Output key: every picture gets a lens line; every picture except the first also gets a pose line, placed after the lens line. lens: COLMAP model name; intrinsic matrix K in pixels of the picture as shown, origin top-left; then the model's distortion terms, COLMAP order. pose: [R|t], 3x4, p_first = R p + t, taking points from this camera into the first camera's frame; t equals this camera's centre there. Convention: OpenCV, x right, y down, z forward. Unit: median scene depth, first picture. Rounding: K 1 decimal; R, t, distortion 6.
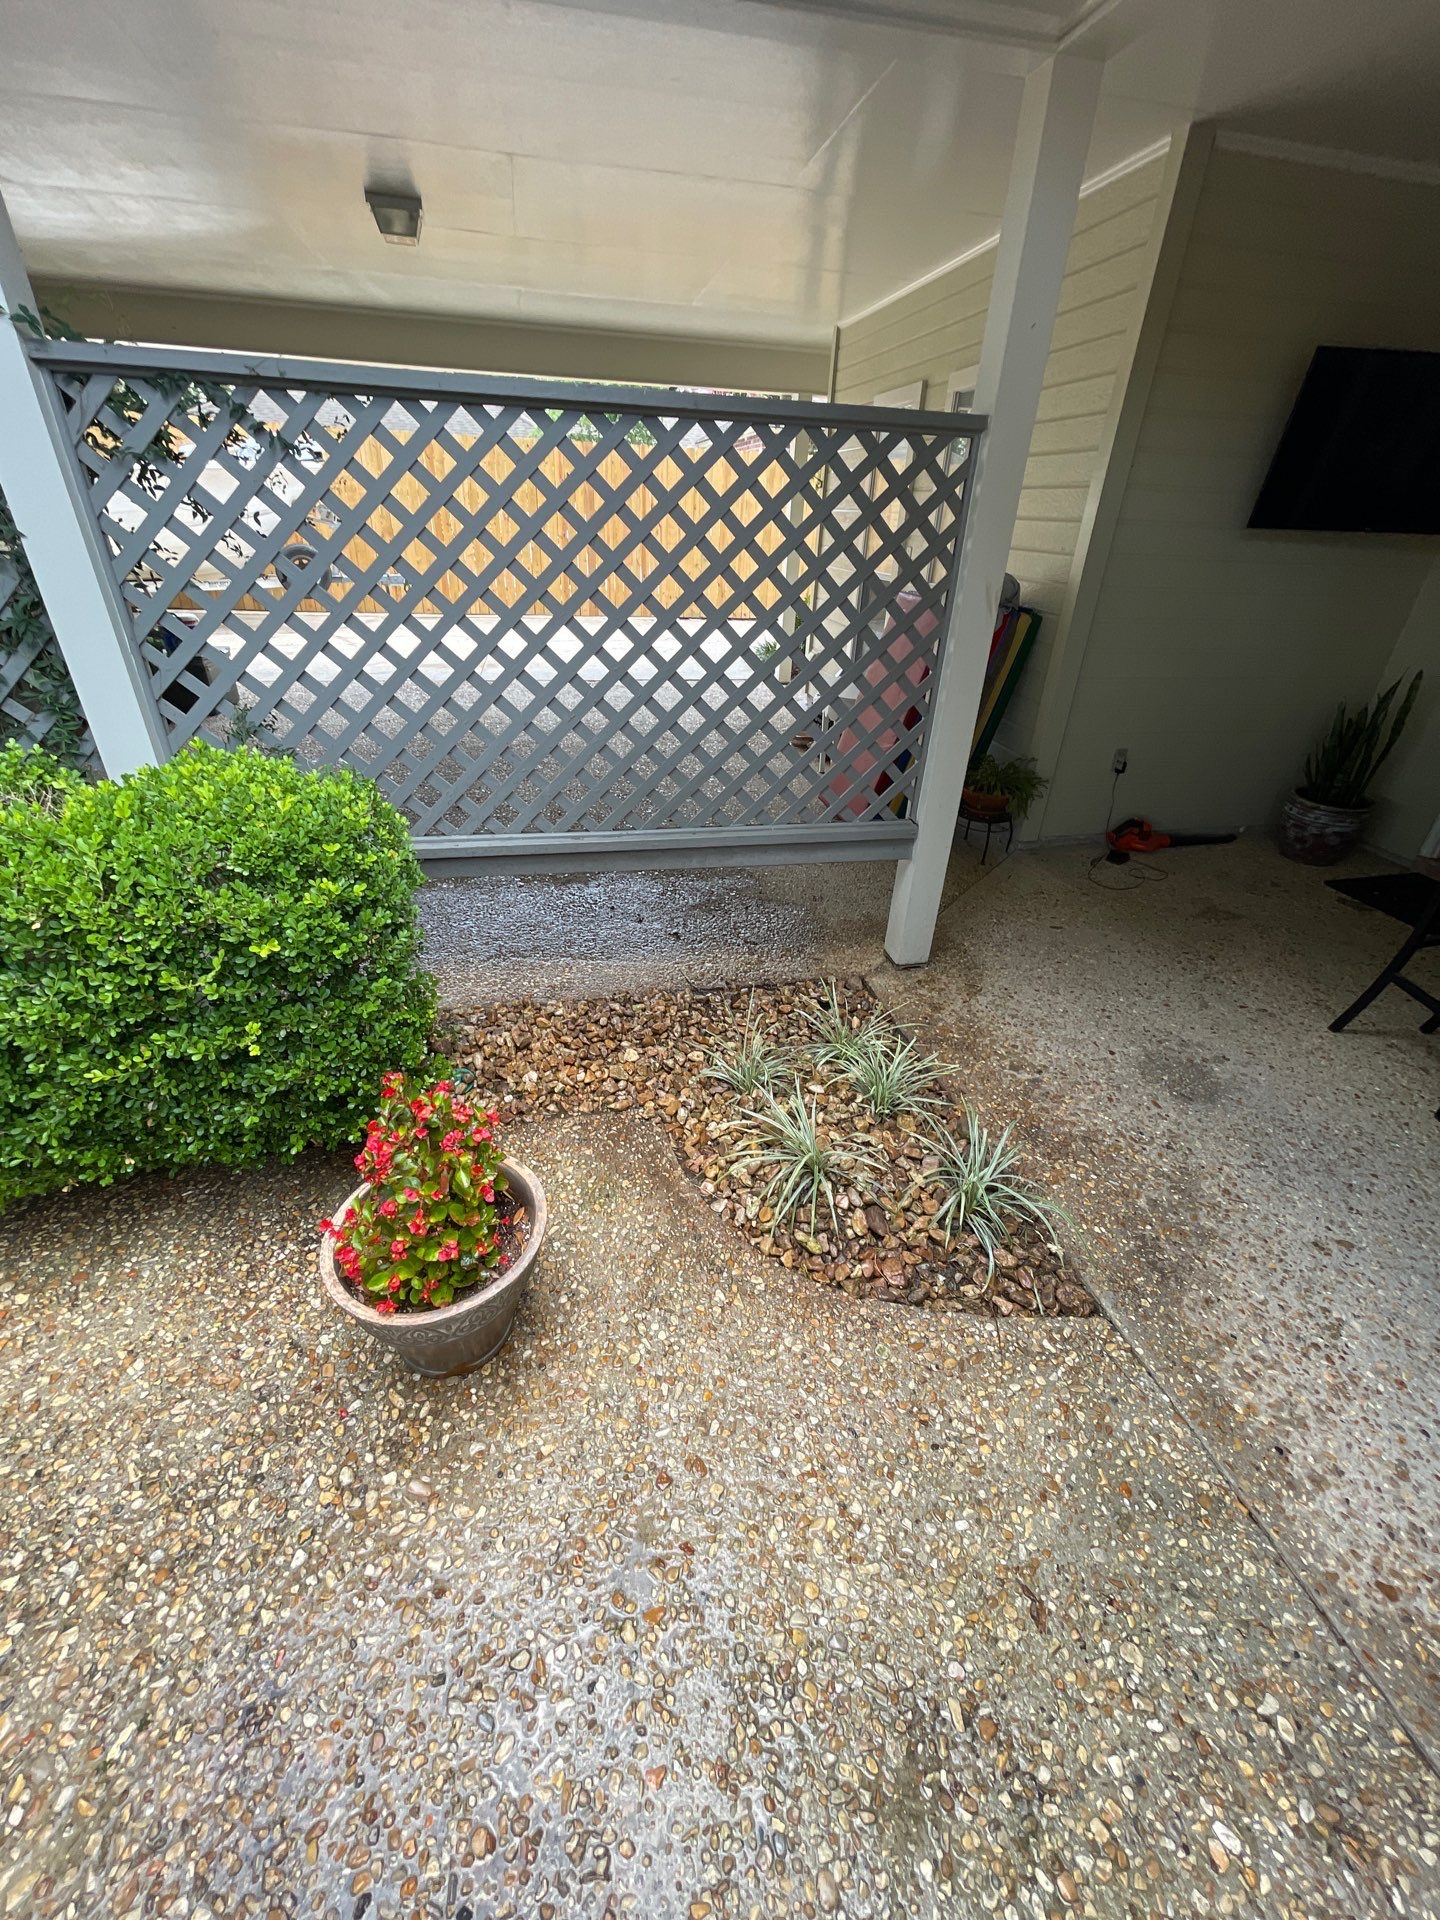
lens RADIAL K [[791.4, 0, 720.0], [0, 791.4, 960.0], [0, 0, 1]] dist [-0.010918, 0.003541]
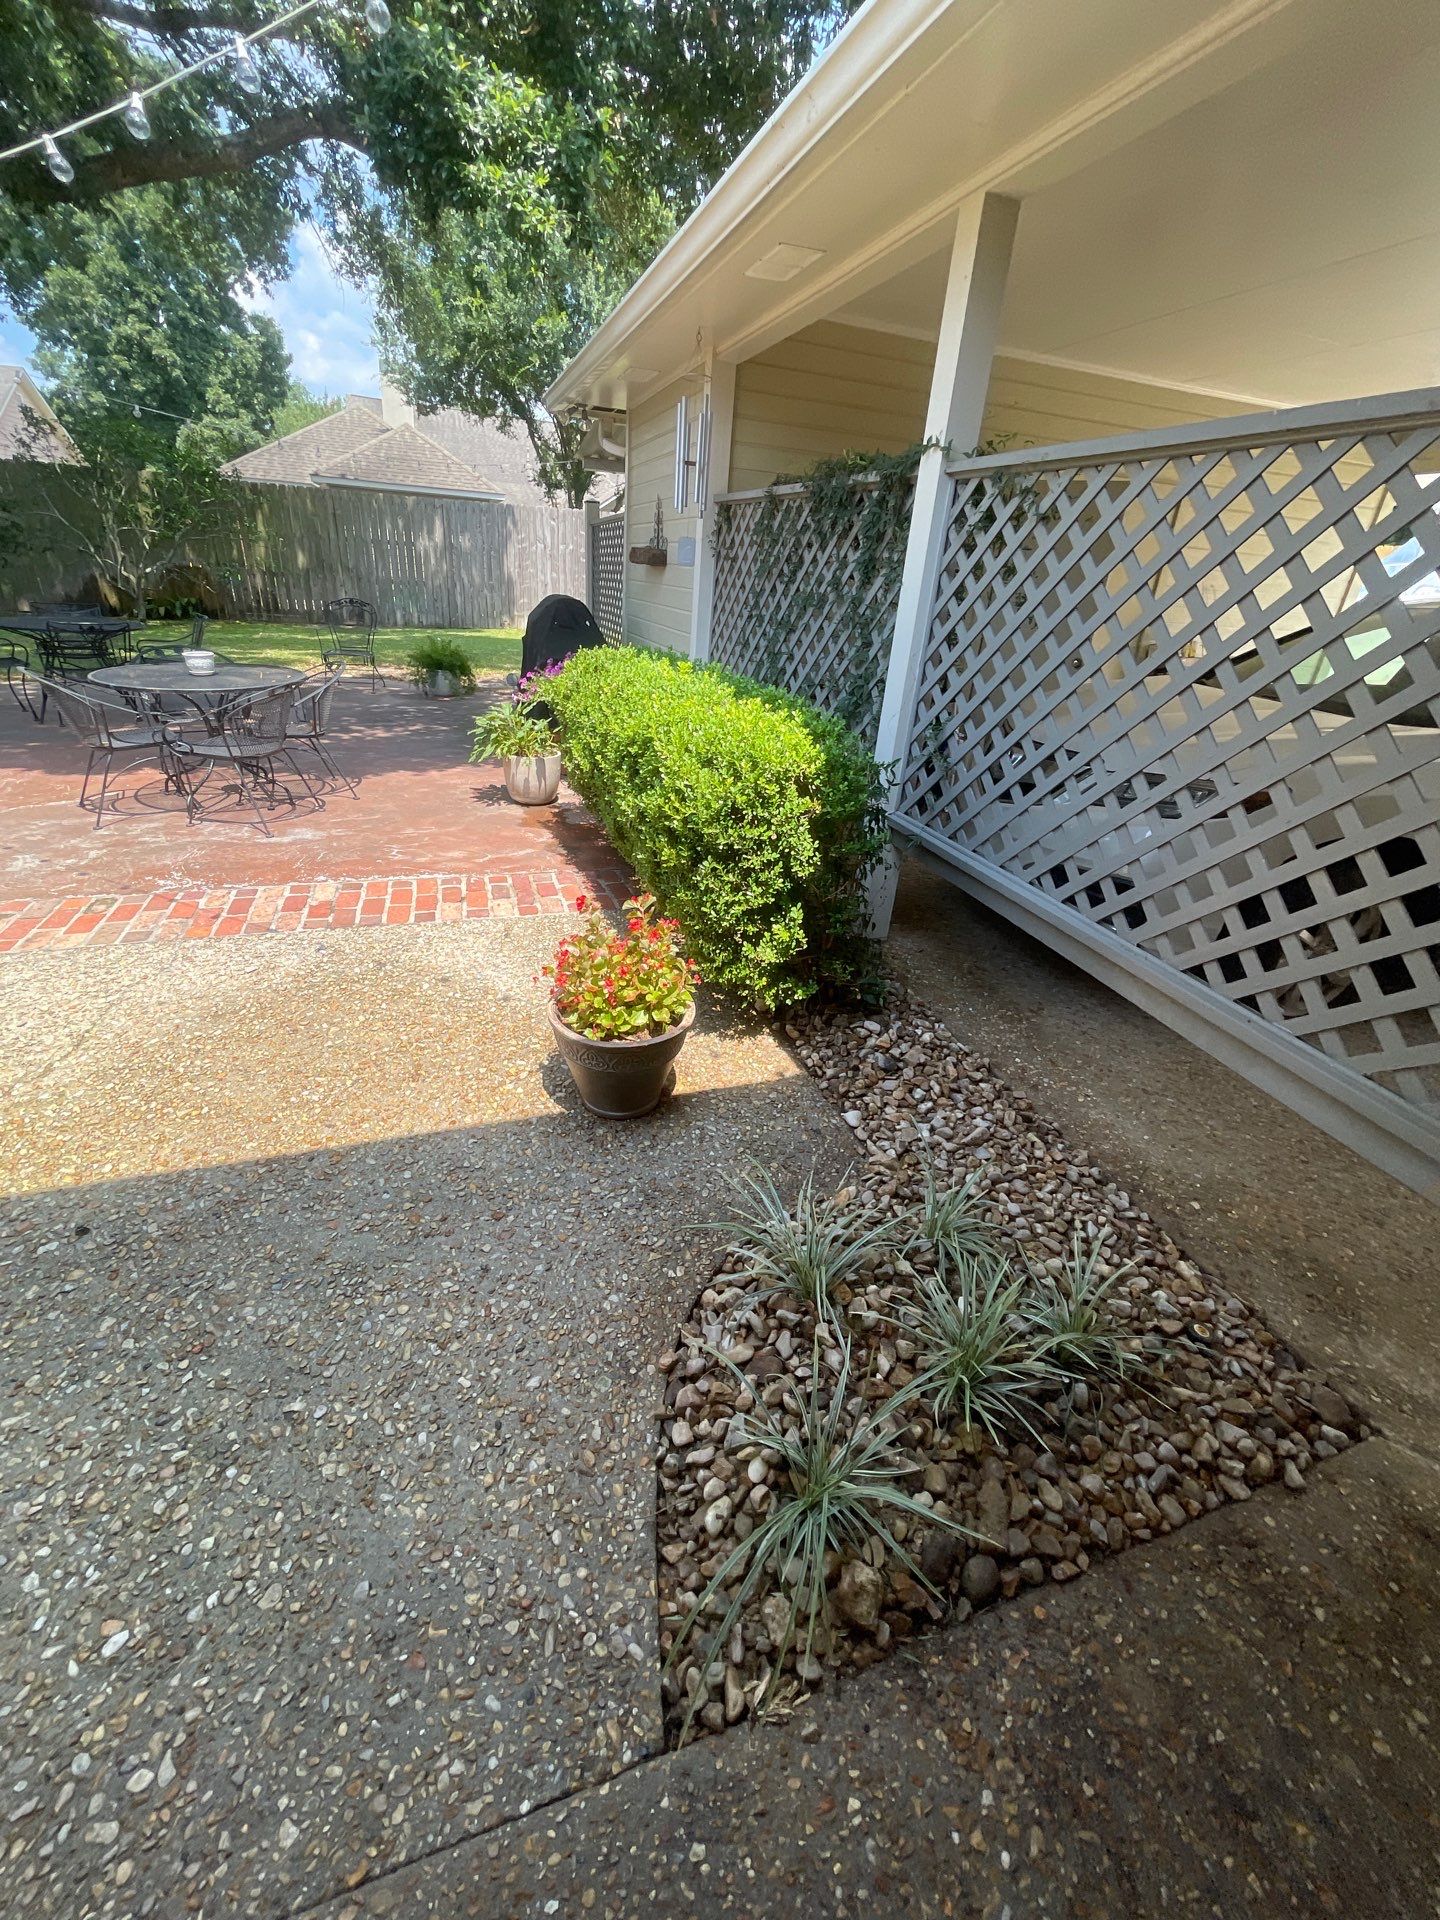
lens RADIAL K [[791.4, 0, 720.0], [0, 791.4, 960.0], [0, 0, 1]] dist [-0.010918, 0.003541]
pose [[0.089978, 0.423267, -0.901526, 0.837384], [-0.555938, 0.772392, 0.307152, -0.245670], [0.826339, 0.473556, 0.304808, 0.594556]]
